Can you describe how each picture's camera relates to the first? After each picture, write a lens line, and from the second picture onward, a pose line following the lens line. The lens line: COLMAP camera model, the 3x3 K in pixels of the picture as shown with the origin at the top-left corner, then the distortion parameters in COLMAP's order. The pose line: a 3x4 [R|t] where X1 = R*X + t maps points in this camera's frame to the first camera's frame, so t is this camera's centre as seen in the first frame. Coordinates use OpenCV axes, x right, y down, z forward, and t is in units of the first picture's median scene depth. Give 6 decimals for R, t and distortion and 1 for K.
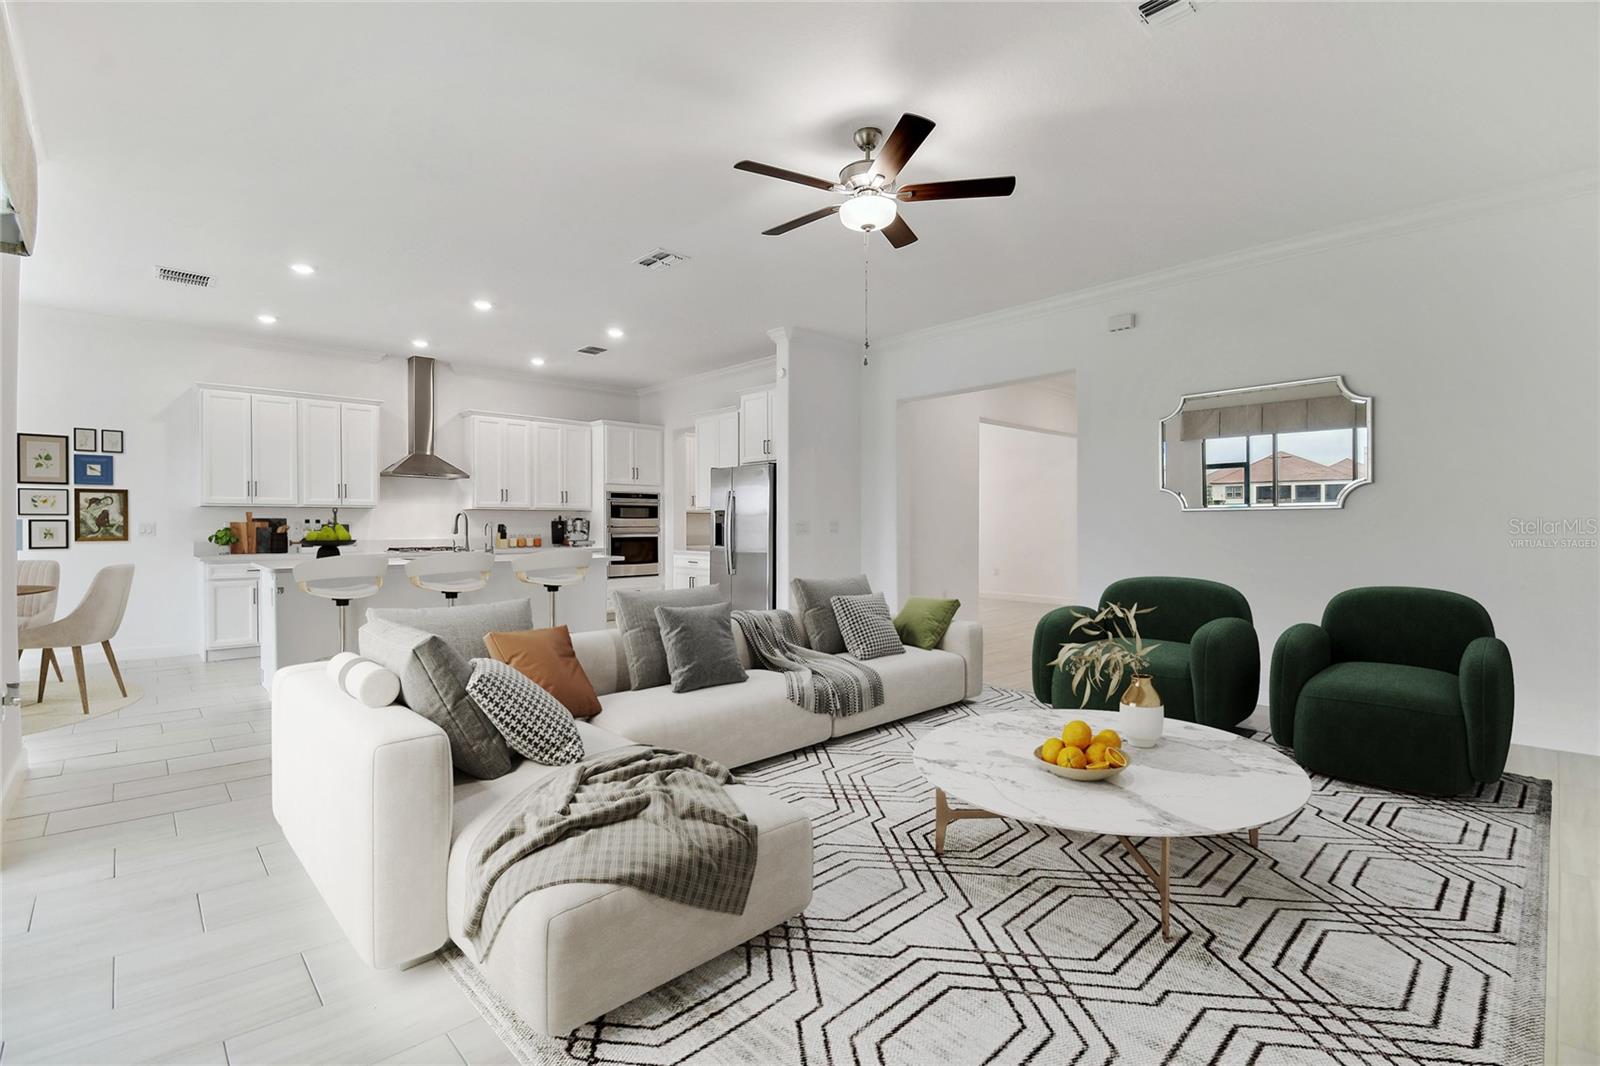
lens RADIAL K [[701.5, 0, 800.0], [0, 701.5, 533.0], [0, 0, 1]] dist [0.001974, 0.001371]
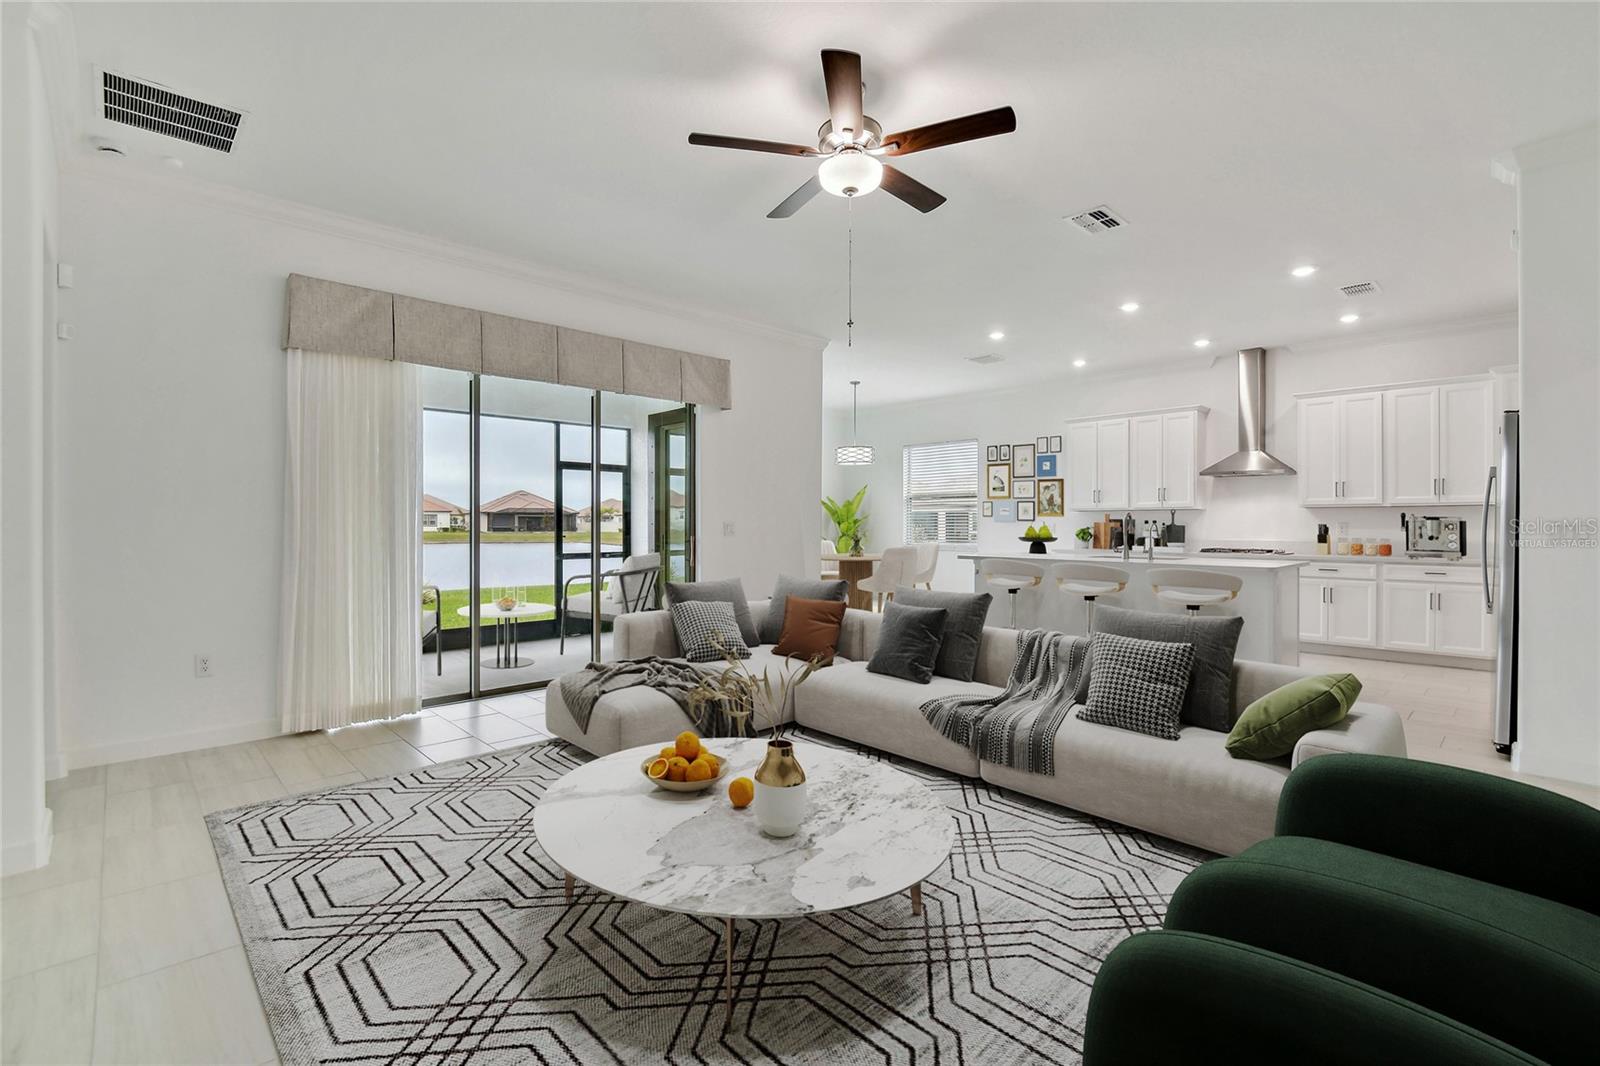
lens RADIAL K [[725.2, 0, 800.0], [0, 725.2, 533.0], [0, 0, 1]] dist [-0.001115, -0.000686]
pose [[0.013432, 0.019360, -0.999722, 1.787679], [-0.016532, 0.999680, 0.019137, -0.042906], [0.999773, 0.016270, 0.013748, 1.481448]]
